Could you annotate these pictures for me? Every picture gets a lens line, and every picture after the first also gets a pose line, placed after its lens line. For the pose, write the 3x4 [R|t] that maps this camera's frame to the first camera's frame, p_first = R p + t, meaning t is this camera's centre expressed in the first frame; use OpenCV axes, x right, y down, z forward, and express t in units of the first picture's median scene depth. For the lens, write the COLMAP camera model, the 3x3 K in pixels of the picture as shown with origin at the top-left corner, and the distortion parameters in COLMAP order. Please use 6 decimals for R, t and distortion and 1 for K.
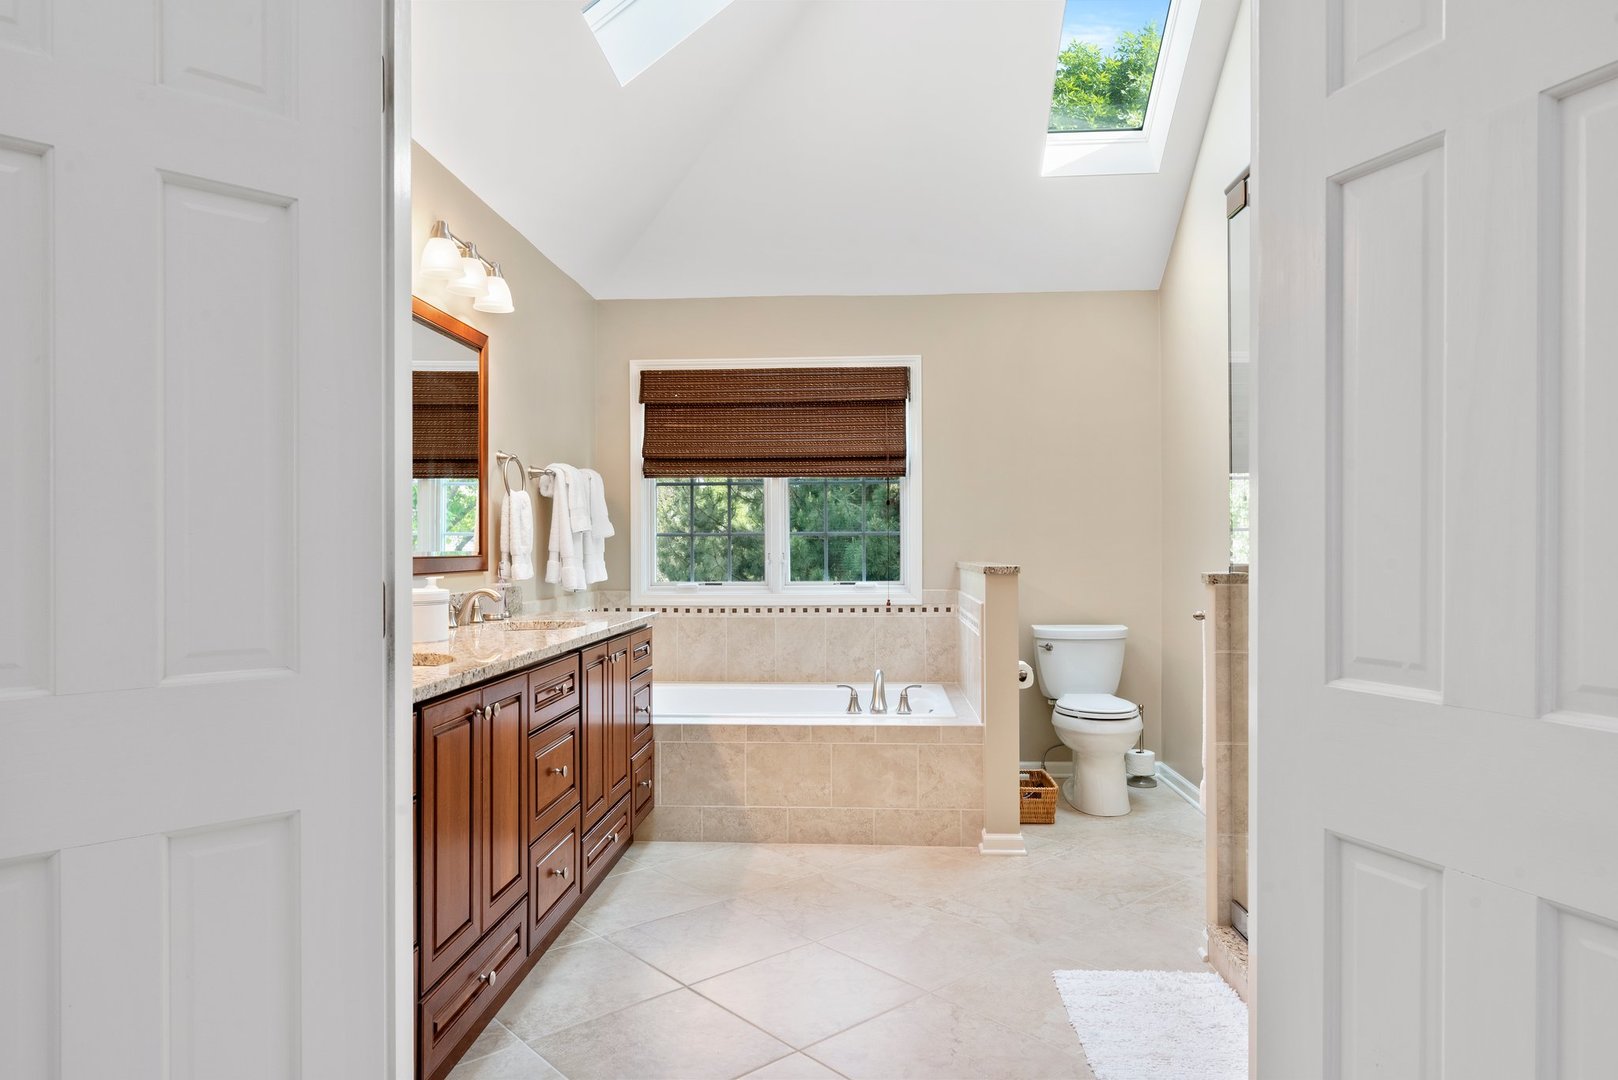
lens RADIAL K [[1068.7, 0, 809.0], [0, 1068.7, 542.4], [0, 0, 1]] dist [-0.004348, -0.000401]
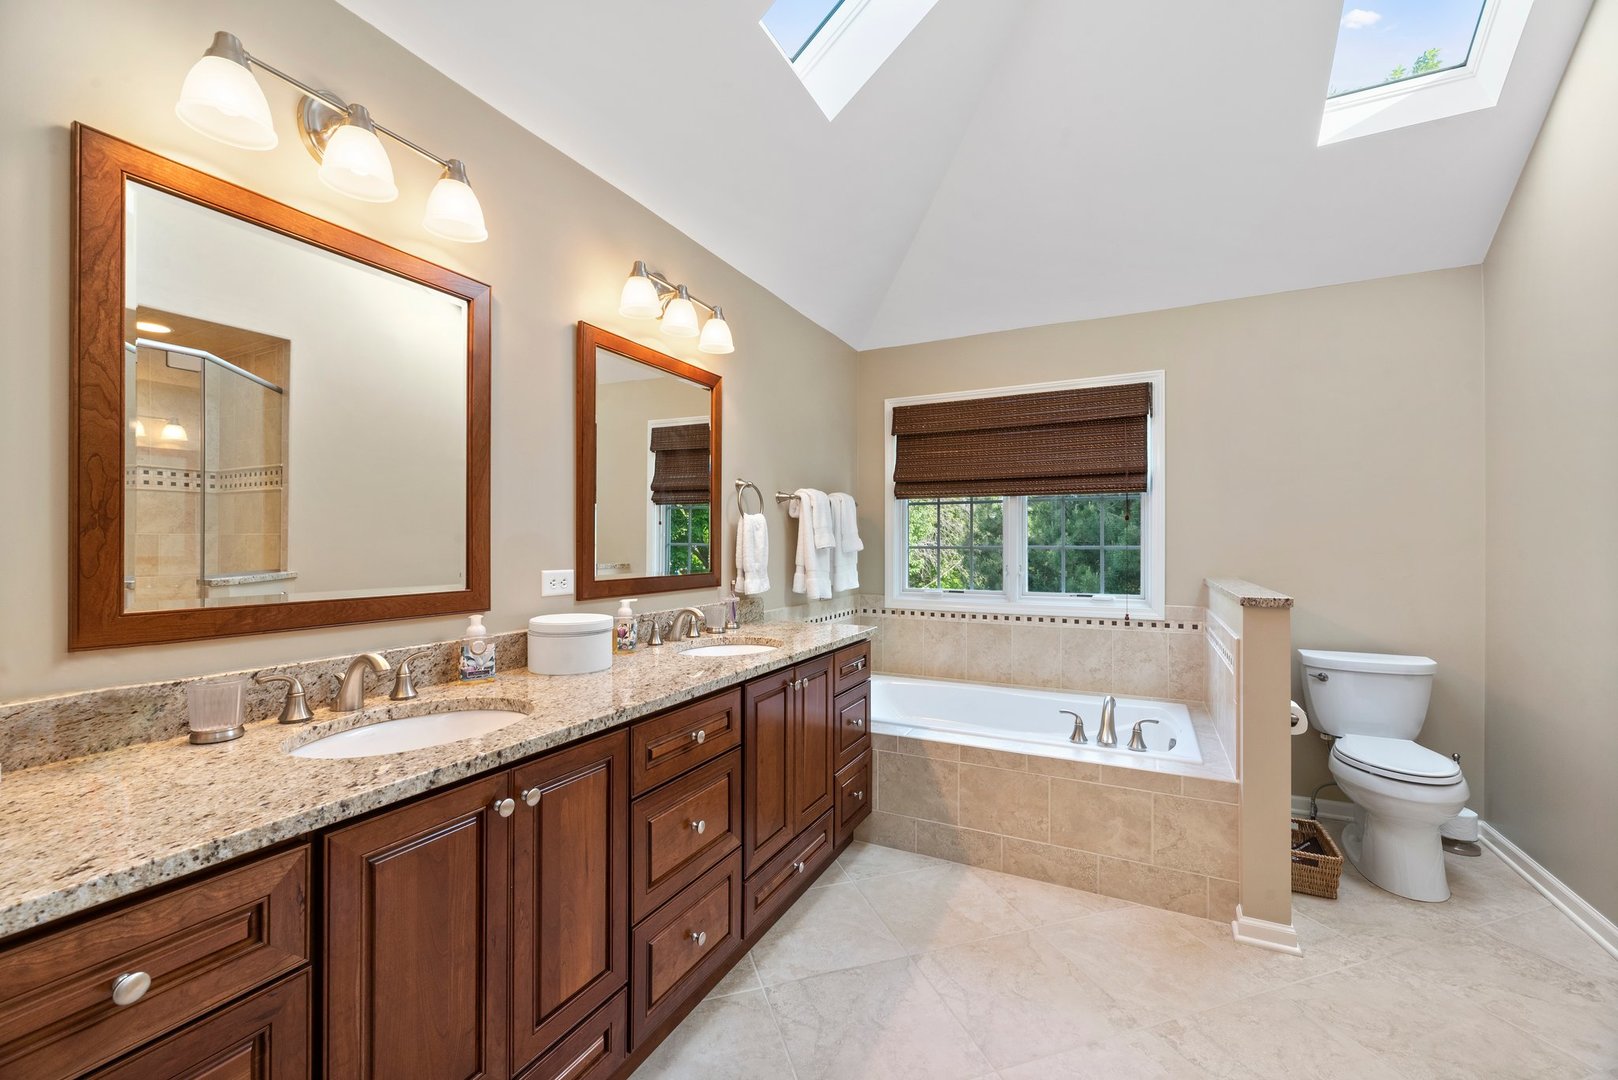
lens RADIAL K [[656.7, 0, 809.1], [0, 656.7, 541.2], [0, 0, 1]] dist [-0.003456, 0.001209]
pose [[0.917242, 0.002745, -0.398320, 0.052551], [-0.000724, 0.999986, 0.005225, -0.021324], [0.398329, -0.004504, 0.917231, 0.358209]]
